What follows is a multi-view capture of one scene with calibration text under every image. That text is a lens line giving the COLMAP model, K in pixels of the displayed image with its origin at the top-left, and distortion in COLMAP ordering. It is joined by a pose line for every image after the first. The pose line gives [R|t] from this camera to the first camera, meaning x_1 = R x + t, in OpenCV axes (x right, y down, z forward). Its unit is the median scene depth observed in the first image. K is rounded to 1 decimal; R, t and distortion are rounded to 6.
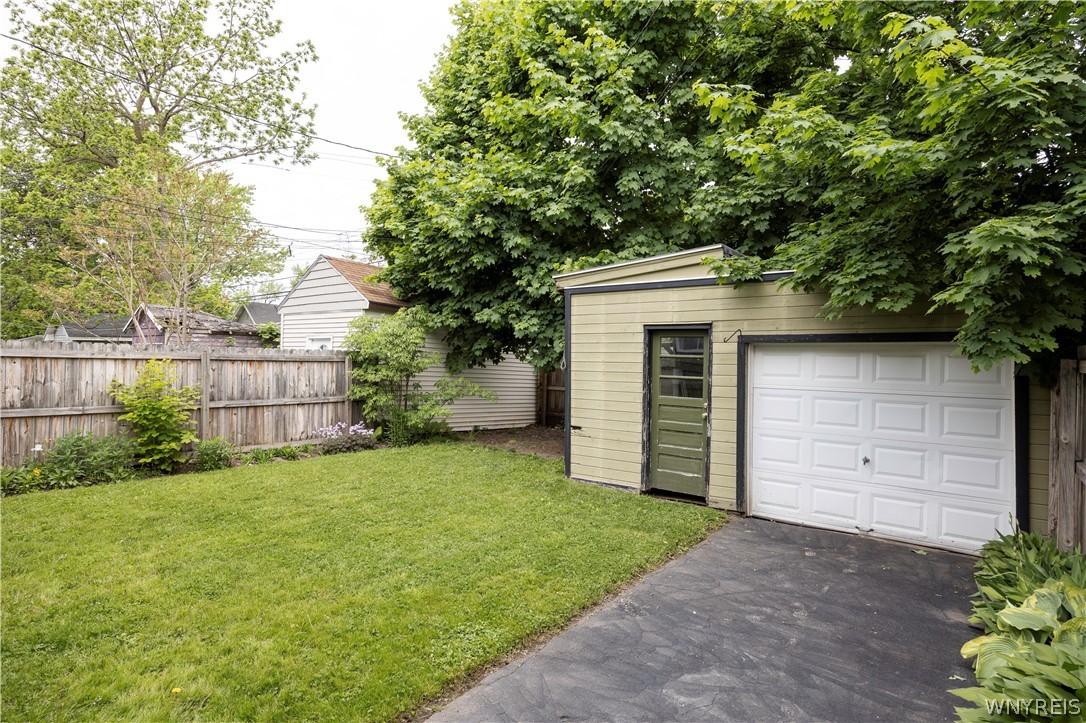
lens RADIAL K [[618.5, 0, 542.8], [0, 618.5, 360.6], [0, 0, 1]] dist [-0.003378, -0.000258]
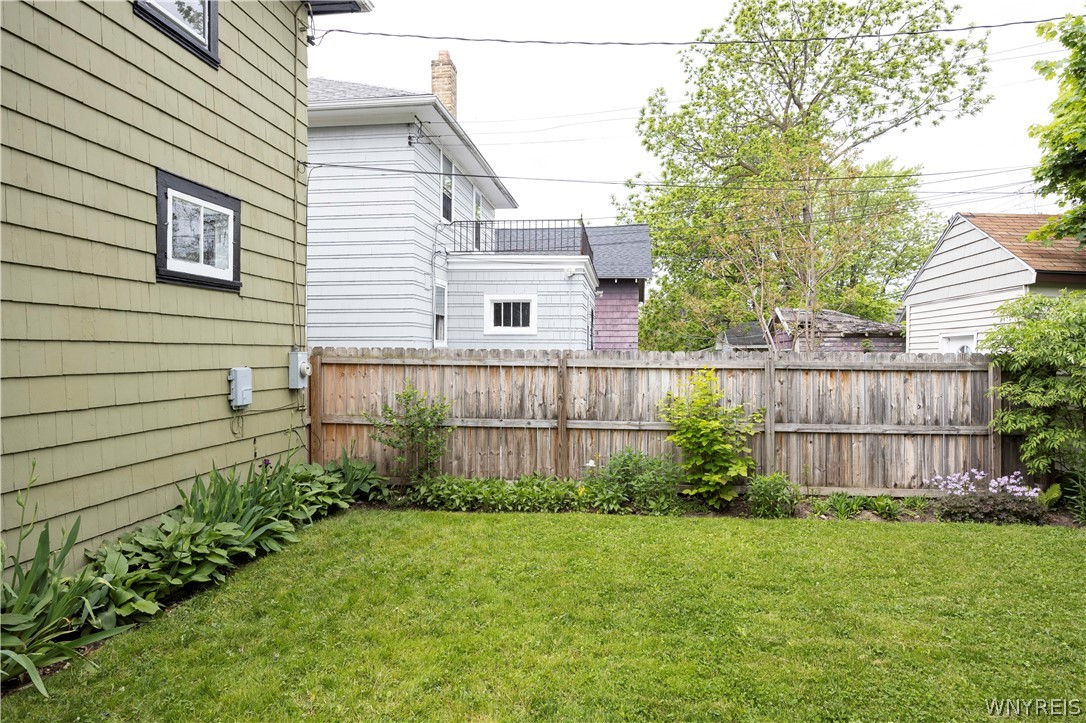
lens RADIAL K [[650.5, 0, 536.7], [0, 650.5, 354.3], [0, 0, 1]] dist [-0.000559, -0.002997]
pose [[0.544535, -0.019034, -0.838522, -0.018045], [0.003738, 0.999788, -0.020267, -0.004128], [0.838730, 0.007901, 0.544491, 0.273085]]
